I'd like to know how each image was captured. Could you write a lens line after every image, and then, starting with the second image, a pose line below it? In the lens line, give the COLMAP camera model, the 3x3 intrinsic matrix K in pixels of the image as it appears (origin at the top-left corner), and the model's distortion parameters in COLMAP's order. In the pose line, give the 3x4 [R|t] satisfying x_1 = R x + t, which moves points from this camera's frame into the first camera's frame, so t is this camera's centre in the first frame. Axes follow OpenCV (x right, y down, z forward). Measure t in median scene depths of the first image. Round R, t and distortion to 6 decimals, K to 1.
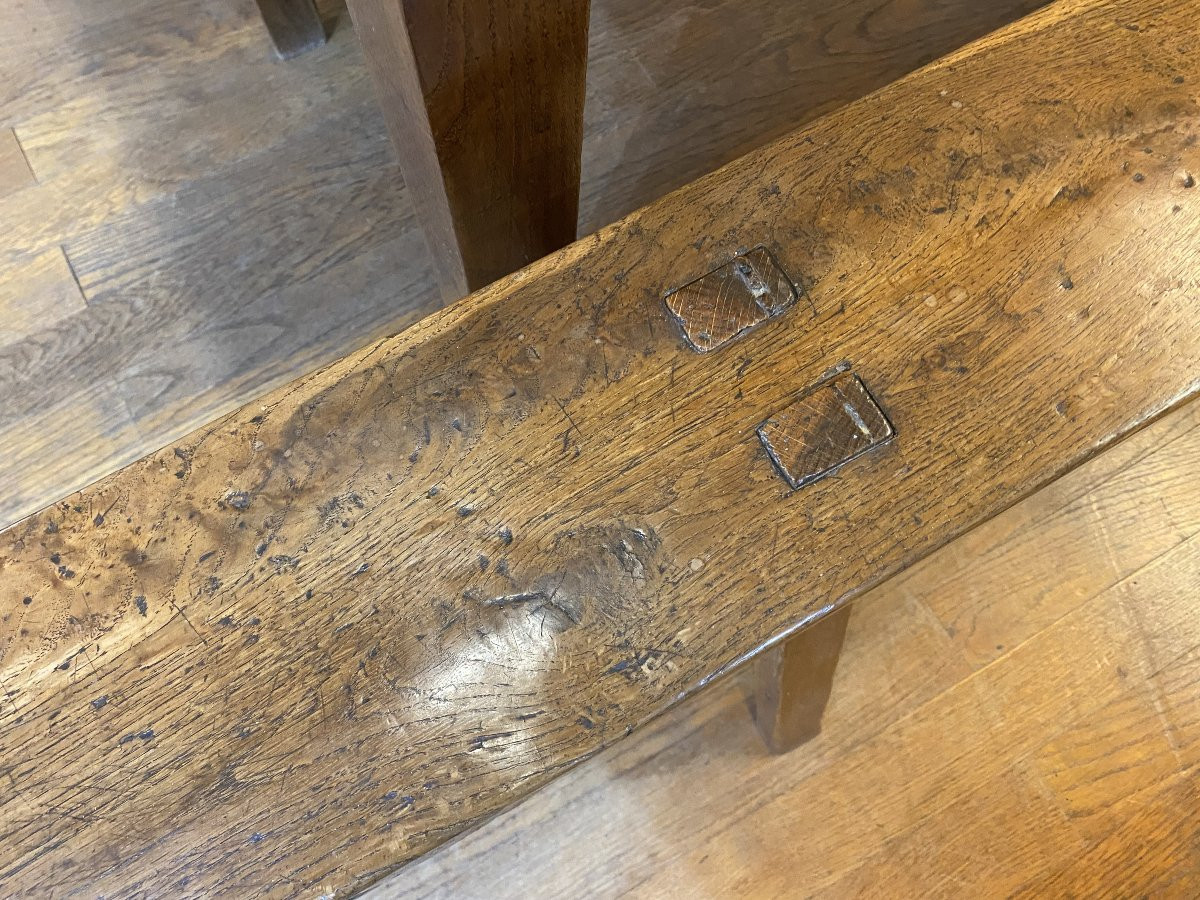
lens RADIAL K [[908.9, 0, 586.8], [0, 908.9, 444.9], [0, 0, 1]] dist [0.043076, -0.044691]
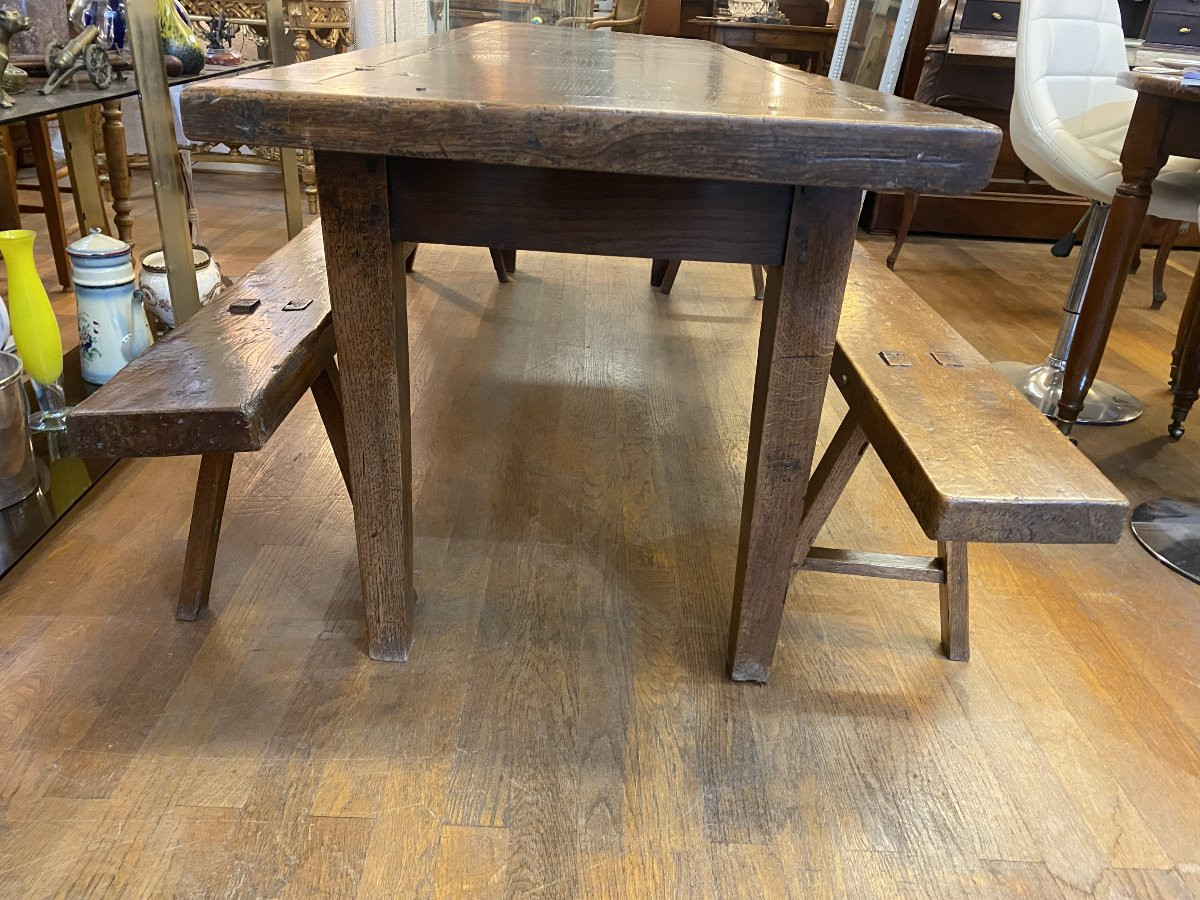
lens RADIAL K [[908.9, 0, 586.8], [0, 908.9, 444.9], [0, 0, 1]] dist [0.043076, -0.044691]
pose [[0.493533, -0.347619, 0.797237, -1.299432], [0.806926, 0.525015, -0.270609, -0.007799], [-0.324492, 0.776866, 0.539615, -0.071122]]
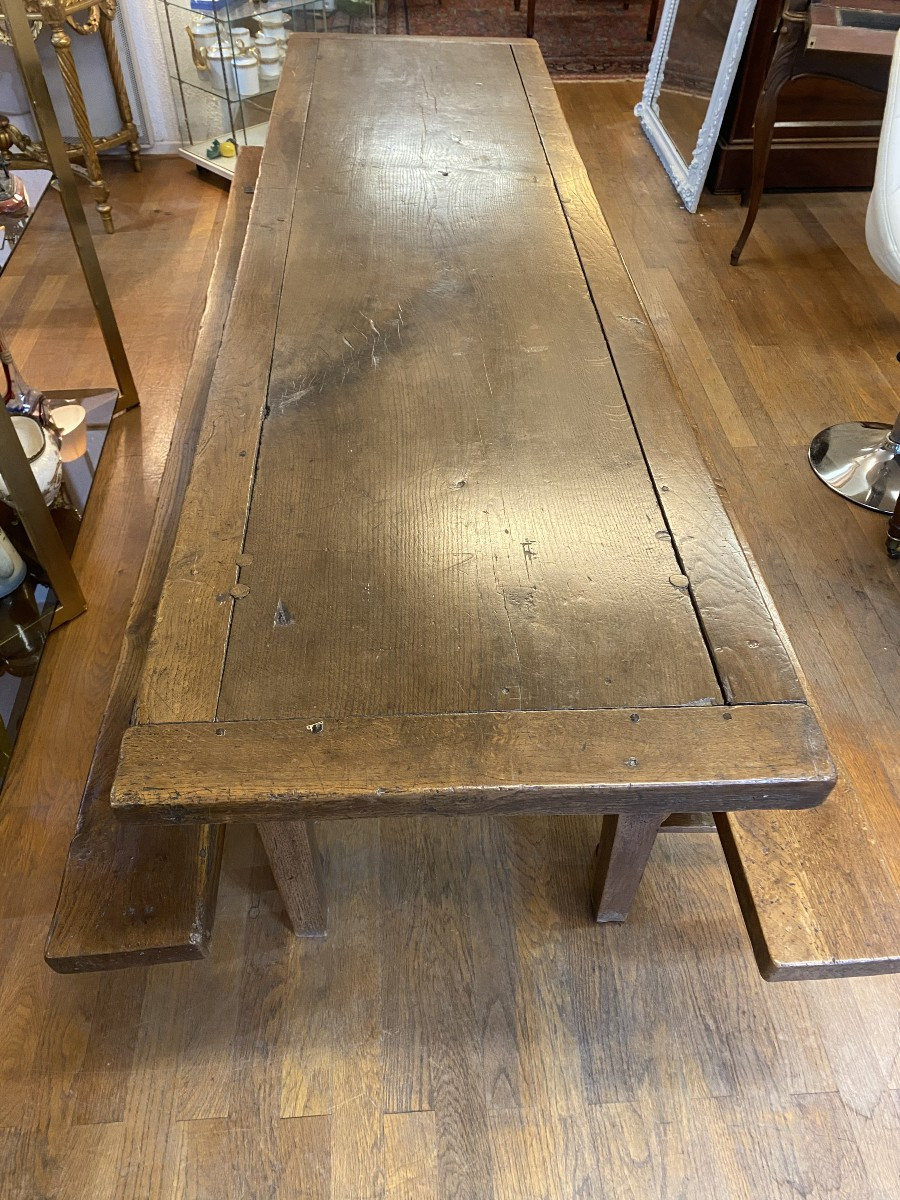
lens RADIAL K [[908.9, 0, 447.7], [0, 908.9, 594.0], [0, 0, 1]] dist [0.043076, -0.044691]
pose [[0.432327, -0.634438, 0.640766, -0.997142], [0.854839, 0.514506, -0.067338, -0.488430], [-0.286956, 0.576864, 0.764777, -0.727938]]
